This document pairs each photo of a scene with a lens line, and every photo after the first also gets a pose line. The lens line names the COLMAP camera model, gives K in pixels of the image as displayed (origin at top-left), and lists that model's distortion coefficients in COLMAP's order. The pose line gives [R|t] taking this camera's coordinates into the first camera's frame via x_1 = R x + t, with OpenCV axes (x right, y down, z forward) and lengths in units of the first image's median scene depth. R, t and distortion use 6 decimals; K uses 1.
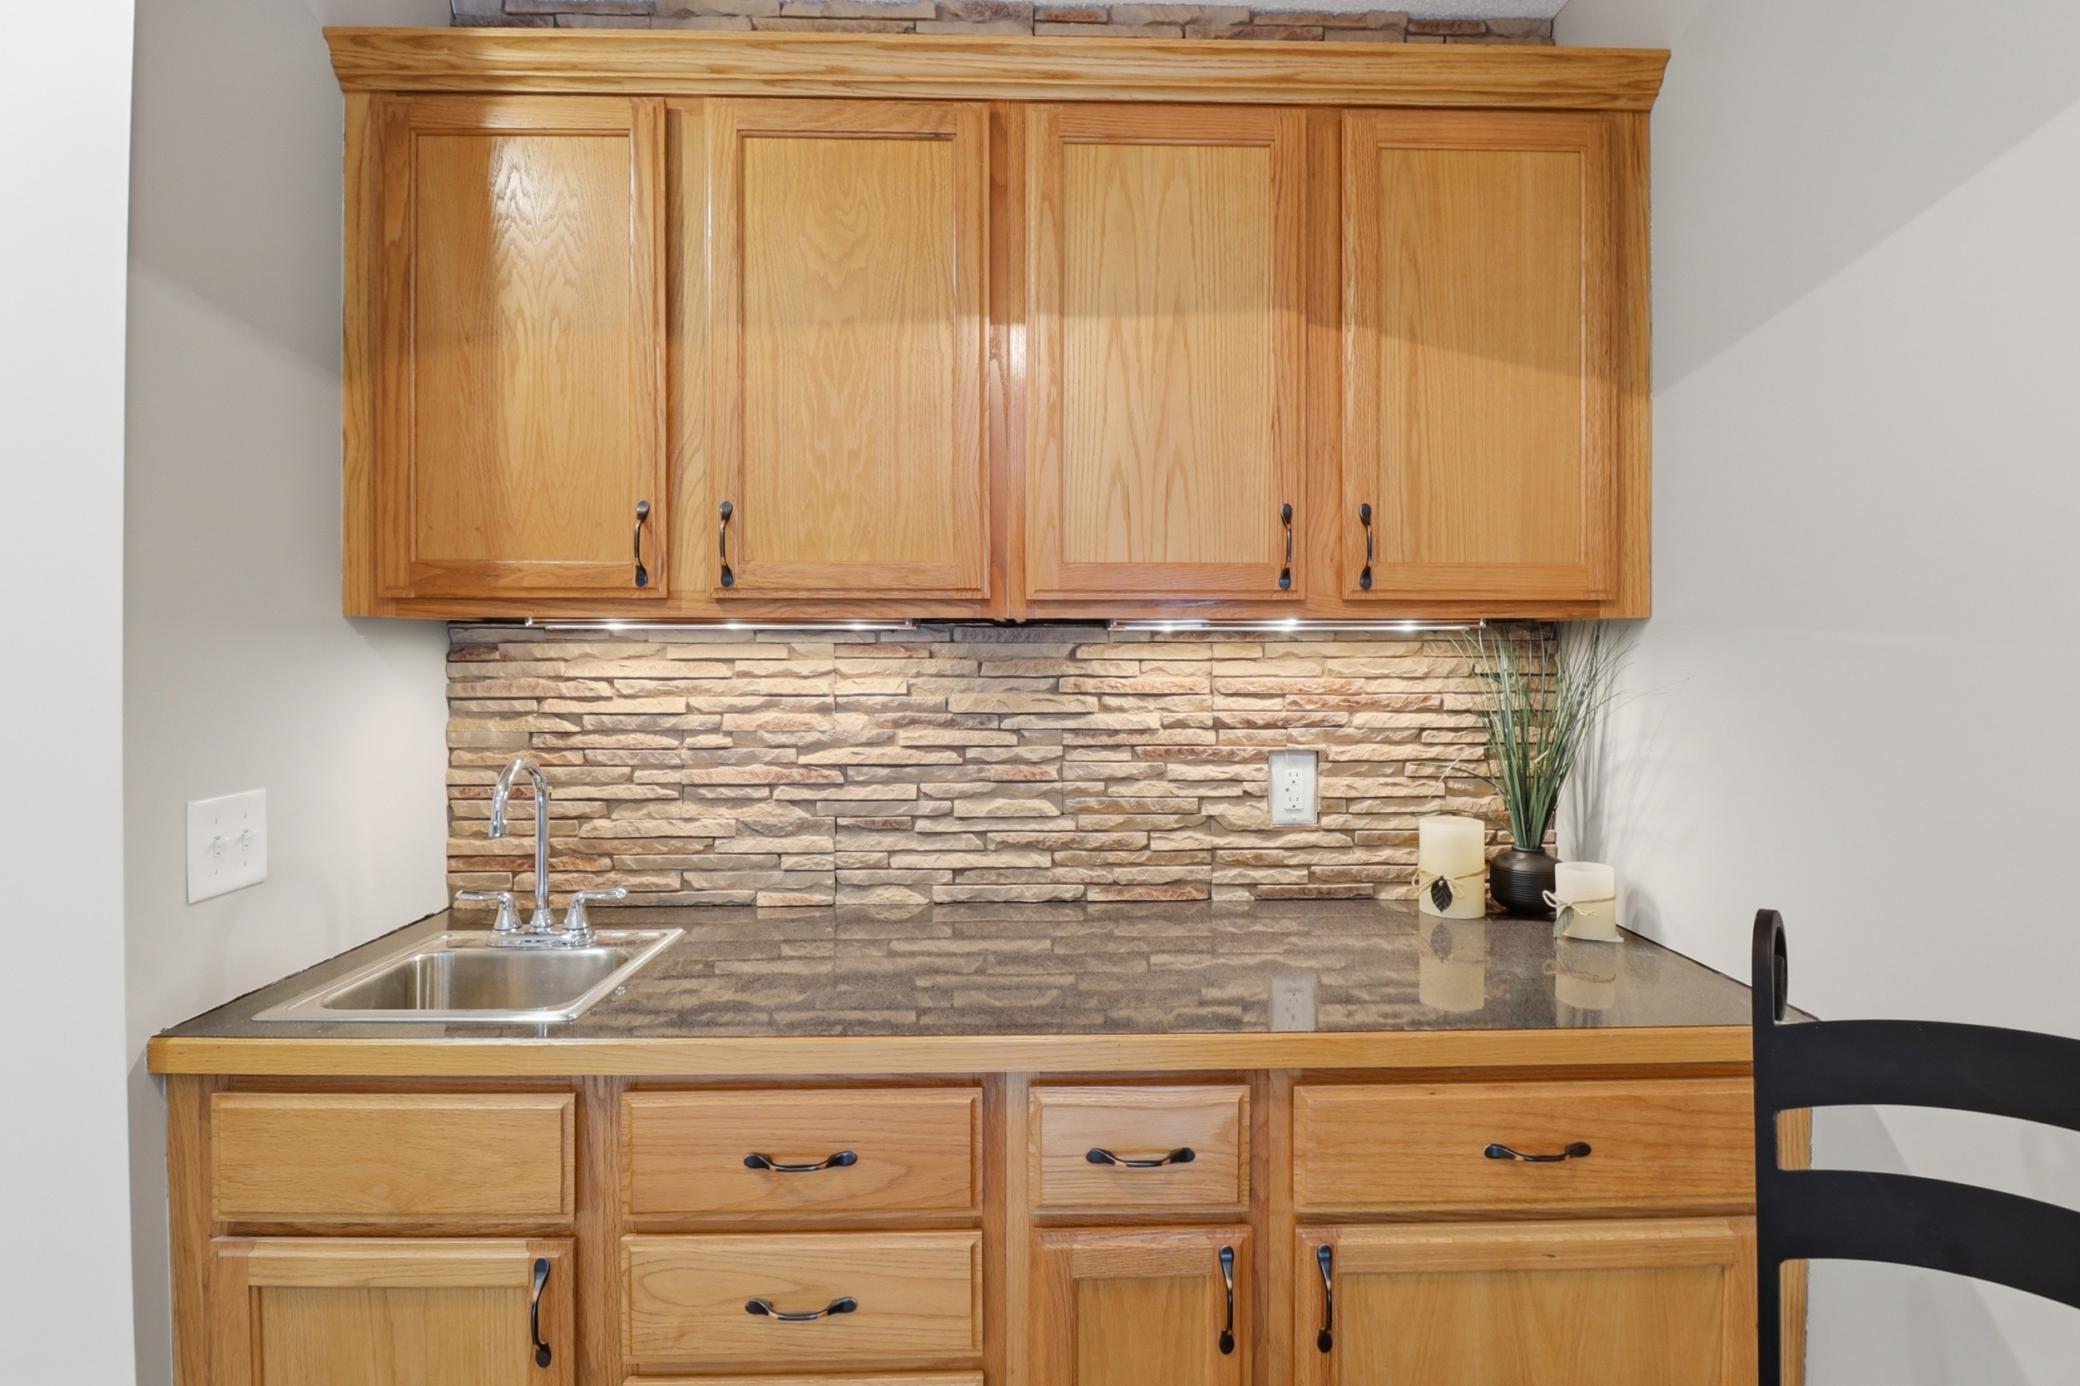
lens RADIAL K [[1001.9, 0, 1040.5], [0, 1001.9, 683.4], [0, 0, 1]] dist [-0.015455, -0.004852]
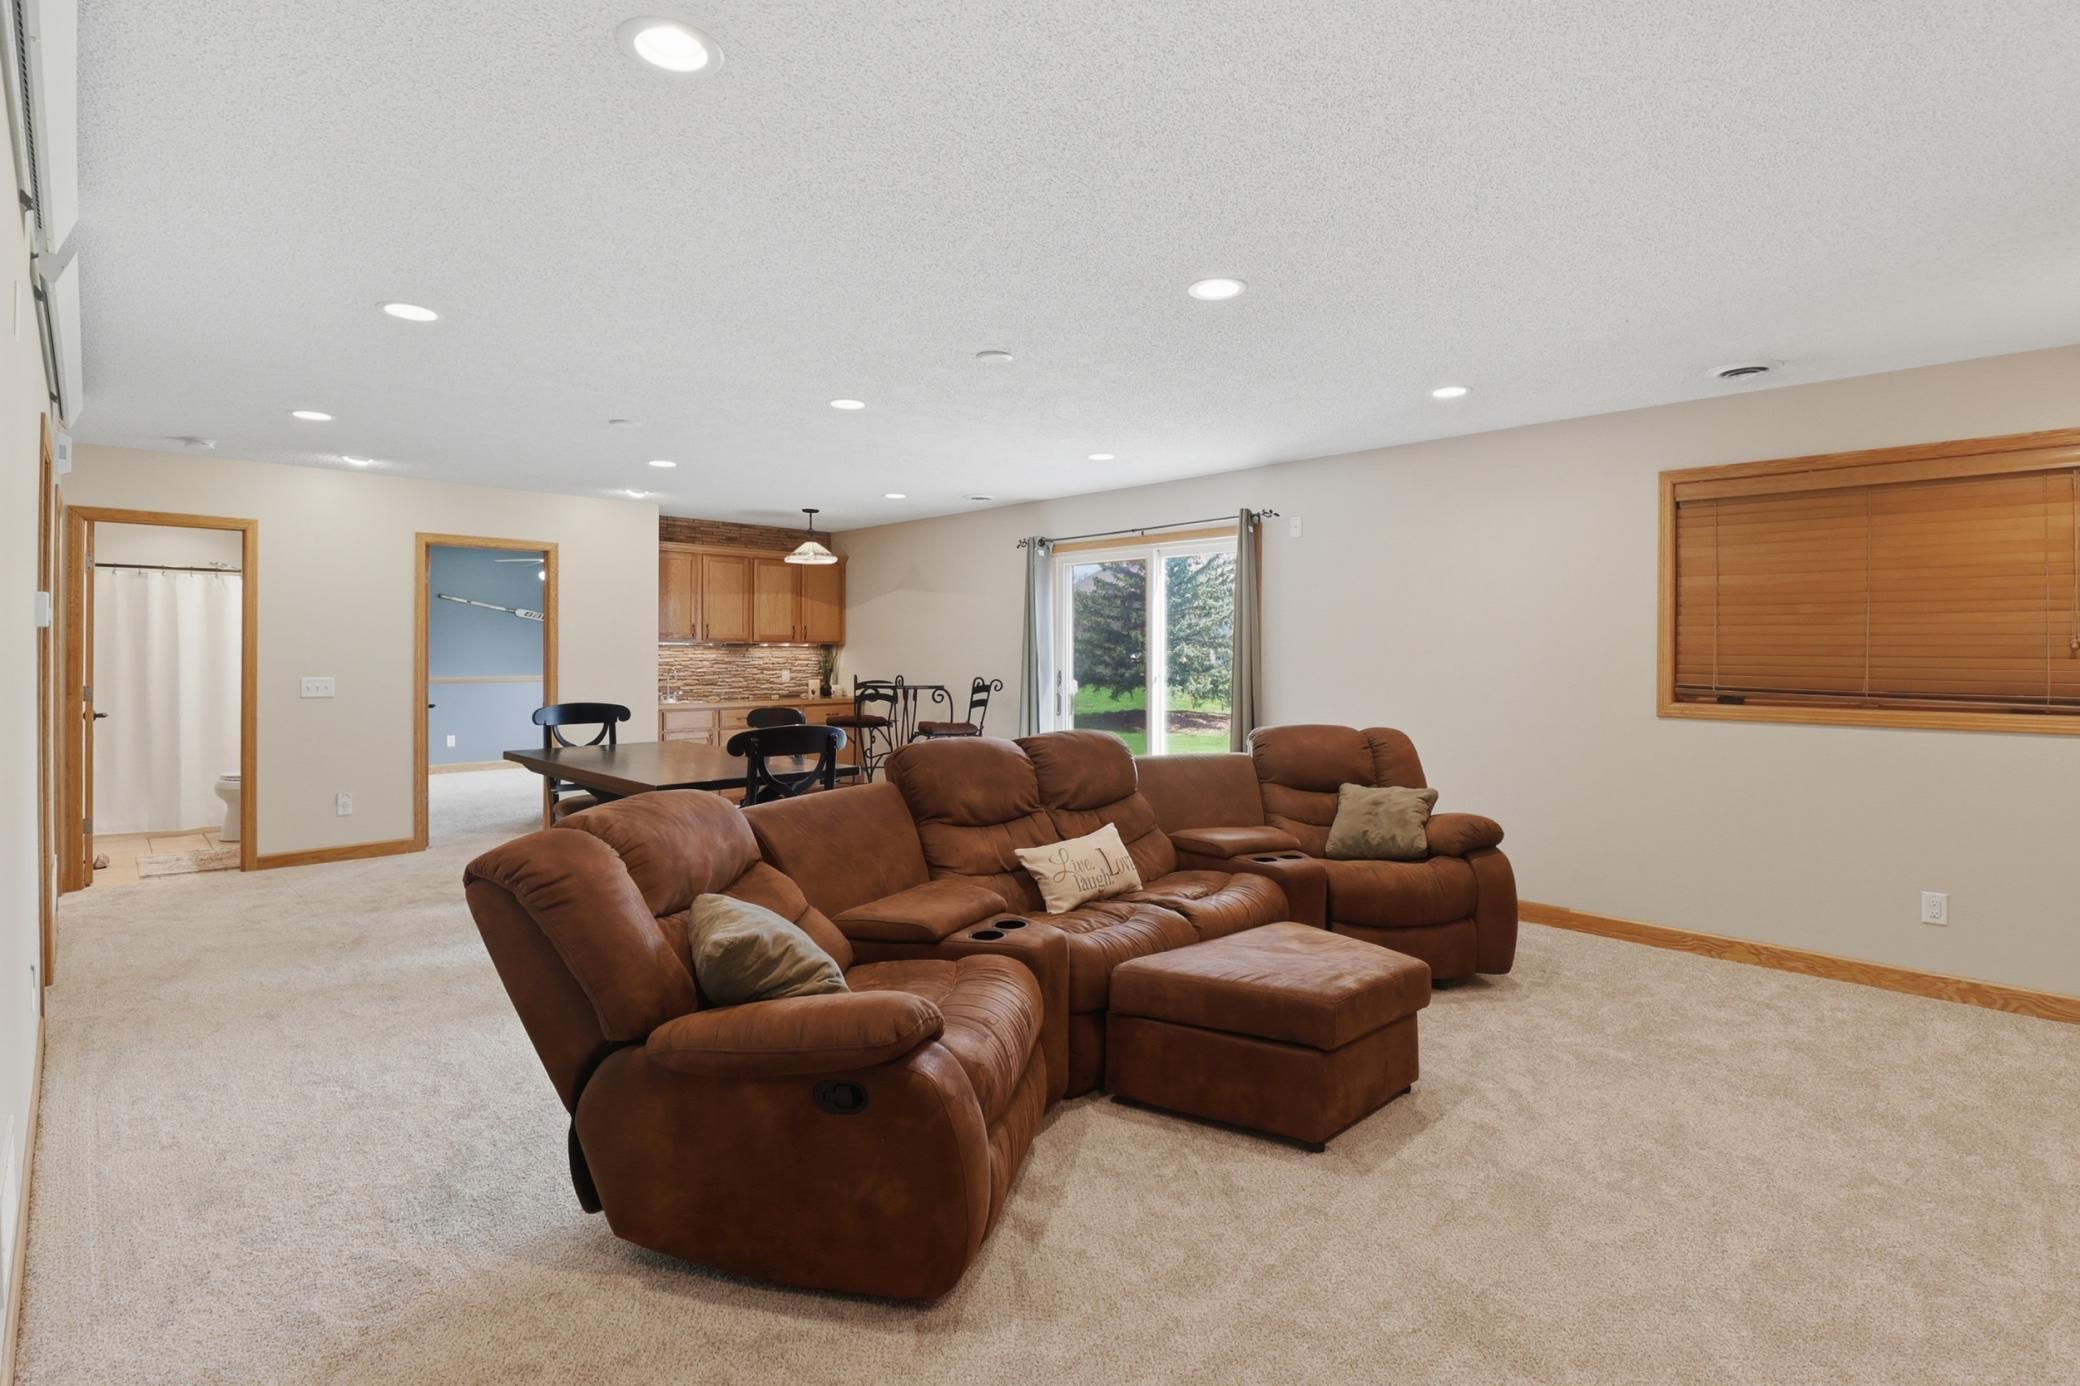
lens RADIAL K [[1001.9, 0, 1036.4], [0, 1001.9, 673.8], [0, 0, 1]] dist [-0.015455, -0.004852]
pose [[0.730940, -0.008411, 0.682390, -2.594701], [0.000766, 0.999934, 0.011504, 0.039265], [-0.682442, -0.007886, 0.730898, -4.091616]]
